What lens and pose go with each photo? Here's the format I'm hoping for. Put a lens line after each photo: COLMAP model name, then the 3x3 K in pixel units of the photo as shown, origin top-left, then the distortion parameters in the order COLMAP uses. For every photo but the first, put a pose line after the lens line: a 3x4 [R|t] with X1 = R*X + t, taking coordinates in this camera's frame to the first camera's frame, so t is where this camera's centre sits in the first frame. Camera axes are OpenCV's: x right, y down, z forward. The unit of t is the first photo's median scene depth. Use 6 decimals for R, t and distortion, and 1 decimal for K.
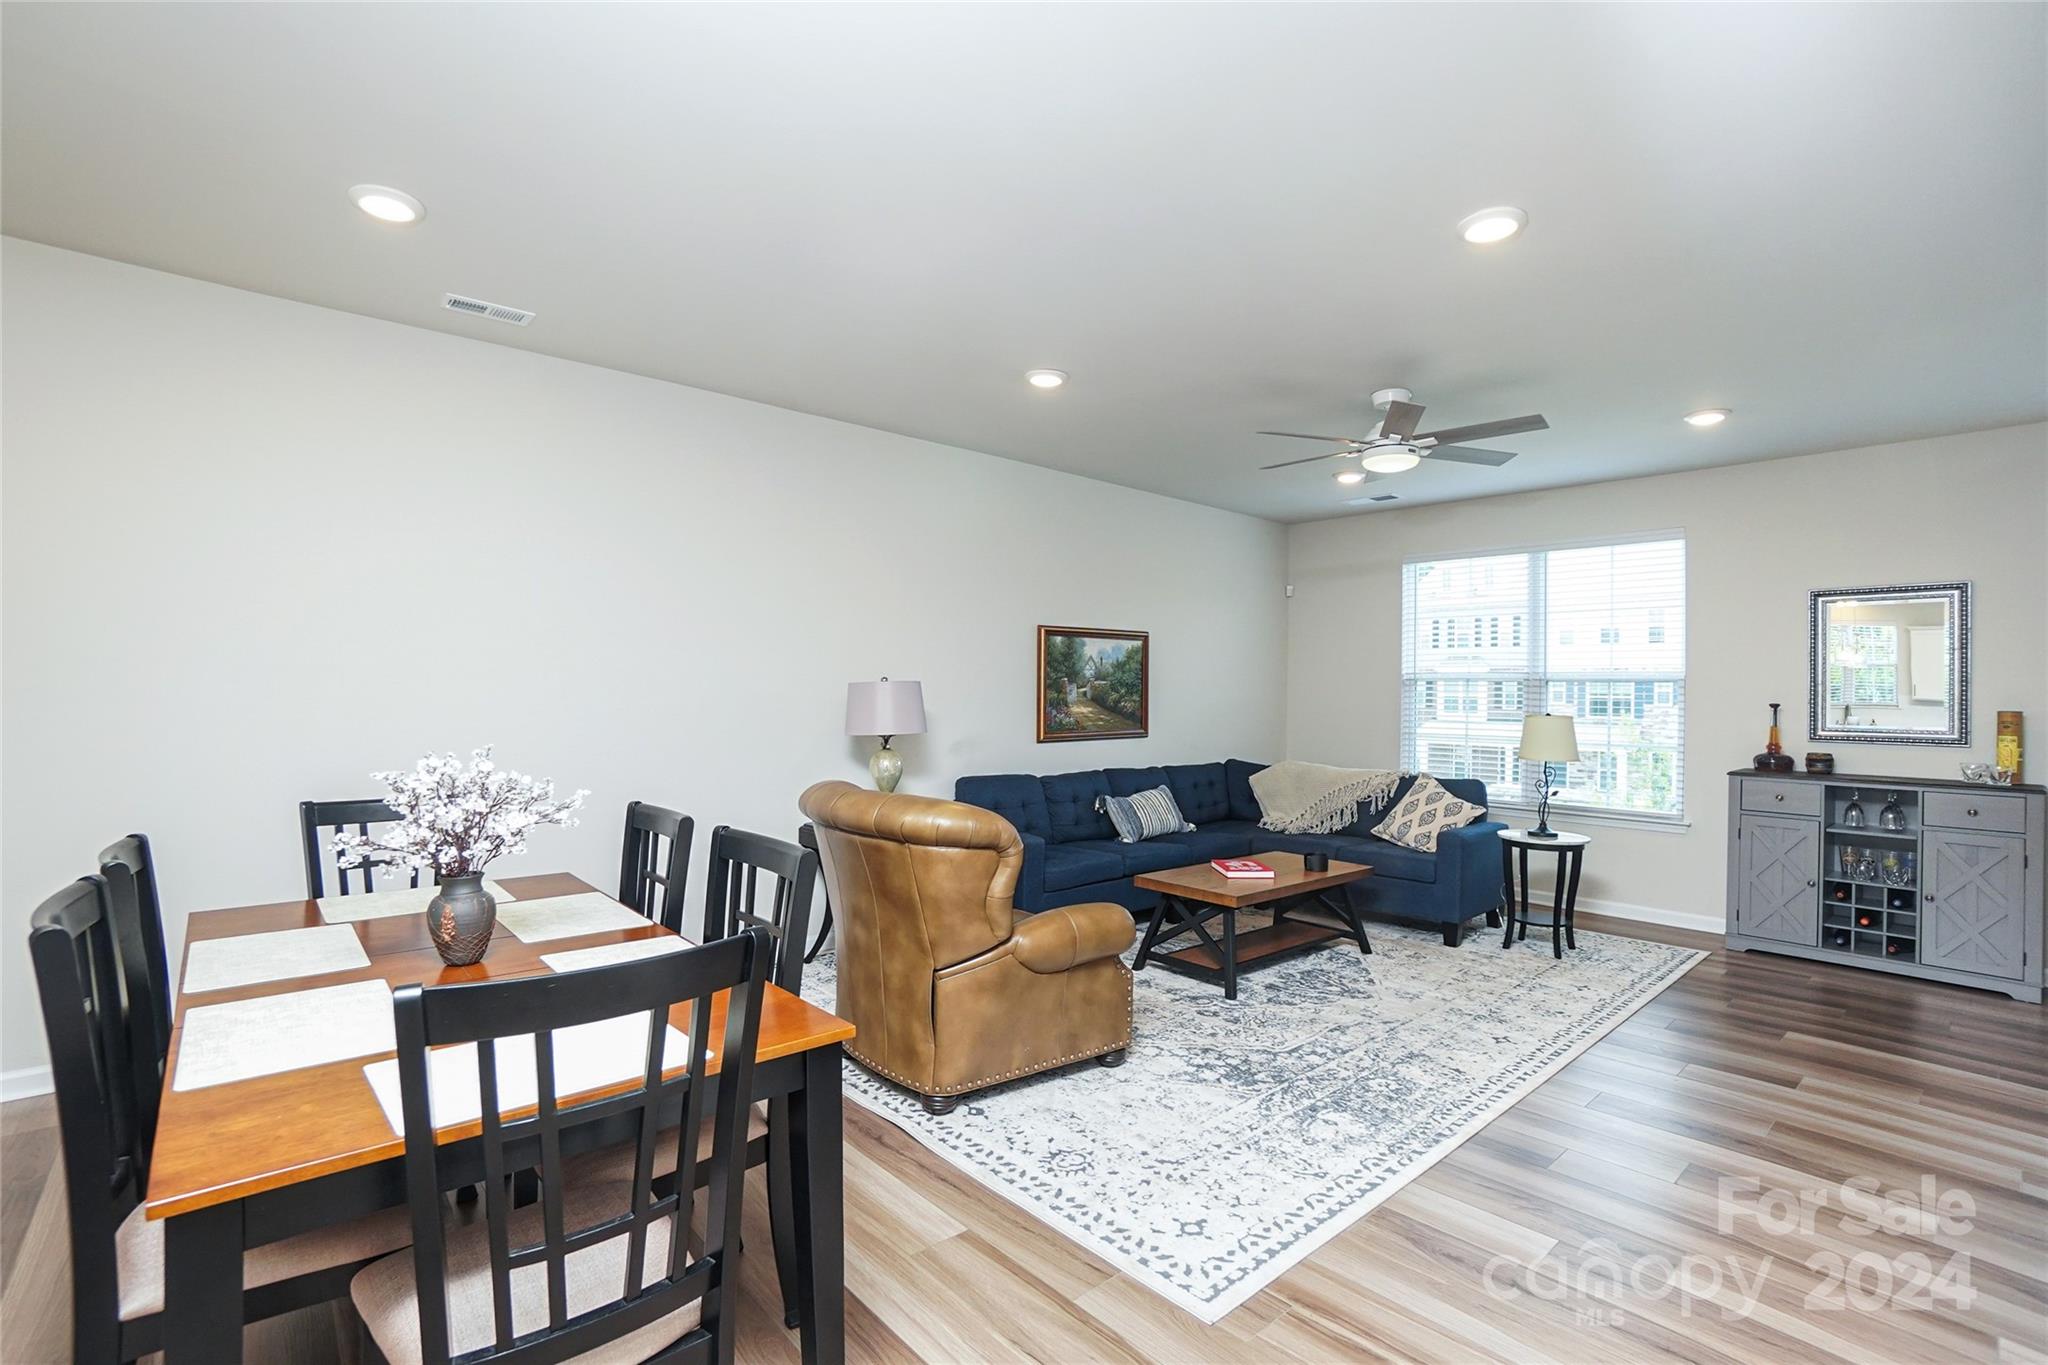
lens RADIAL K [[917.3, 0, 1007.4], [0, 917.3, 687.3], [0, 0, 1]] dist [-0.062643, 0.022730]
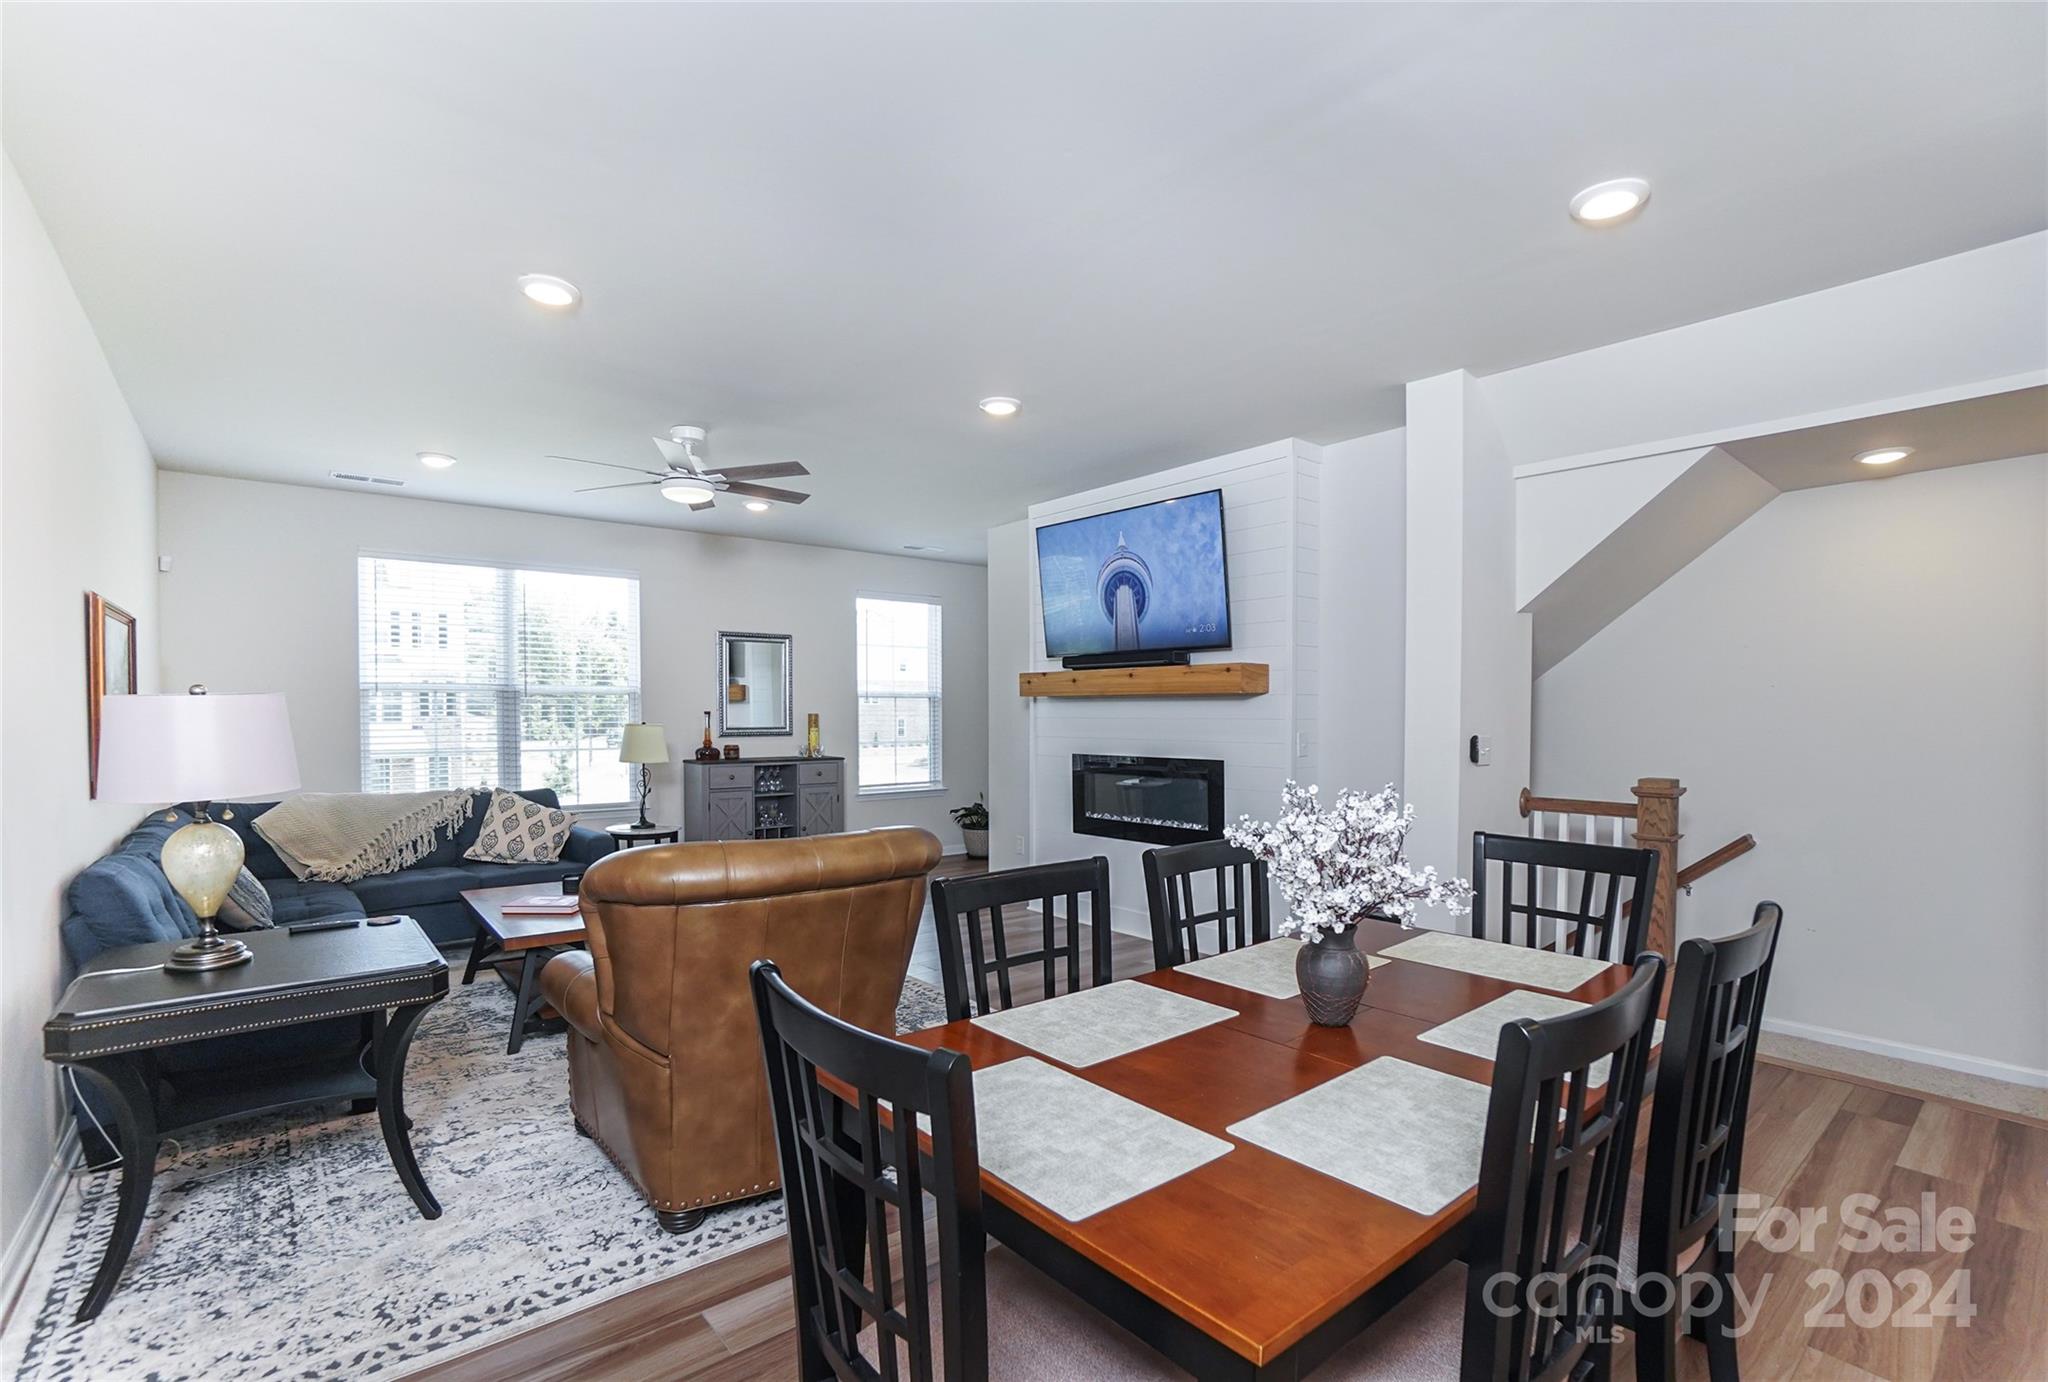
lens RADIAL K [[941.3, 0, 1020.0], [0, 941.3, 730.6], [0, 0, 1]] dist [-0.068602, 0.024912]
pose [[0.025549, -0.032574, 0.999143, -0.613512], [-0.004748, 0.999454, 0.032706, -0.001246], [-0.999662, -0.005579, 0.025380, 0.511122]]
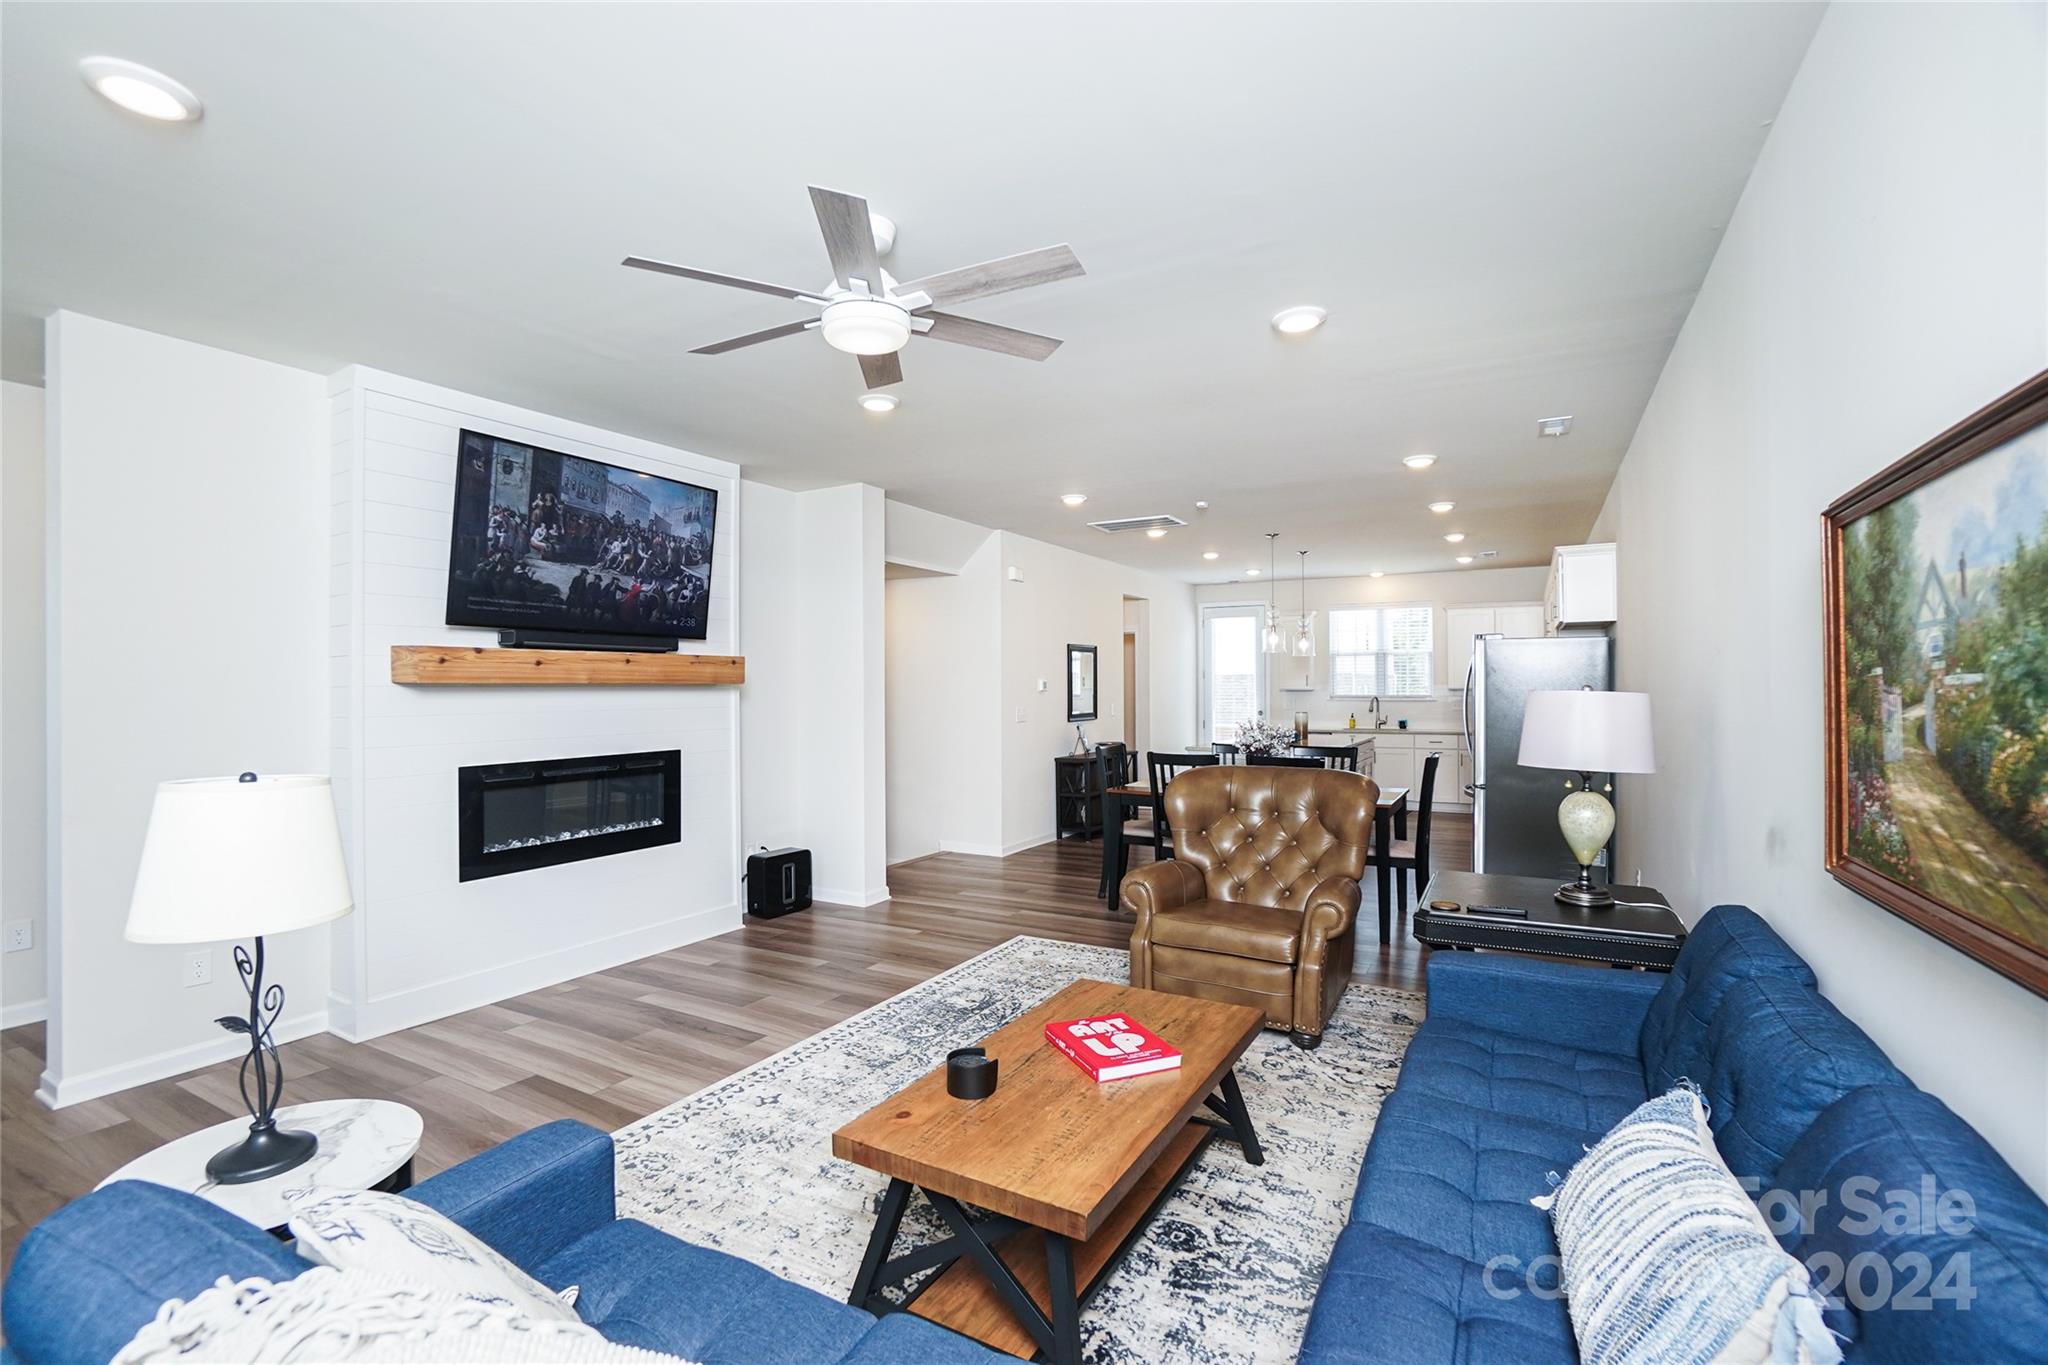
lens RADIAL K [[917.3, 0, 1007.4], [0, 917.3, 687.3], [0, 0, 1]] dist [-0.062643, 0.022730]
pose [[-0.942732, -0.011210, -0.333364, 0.478518], [-0.009022, 0.999926, -0.008110, 0.000031], [0.333430, -0.004638, -0.942763, 1.441610]]
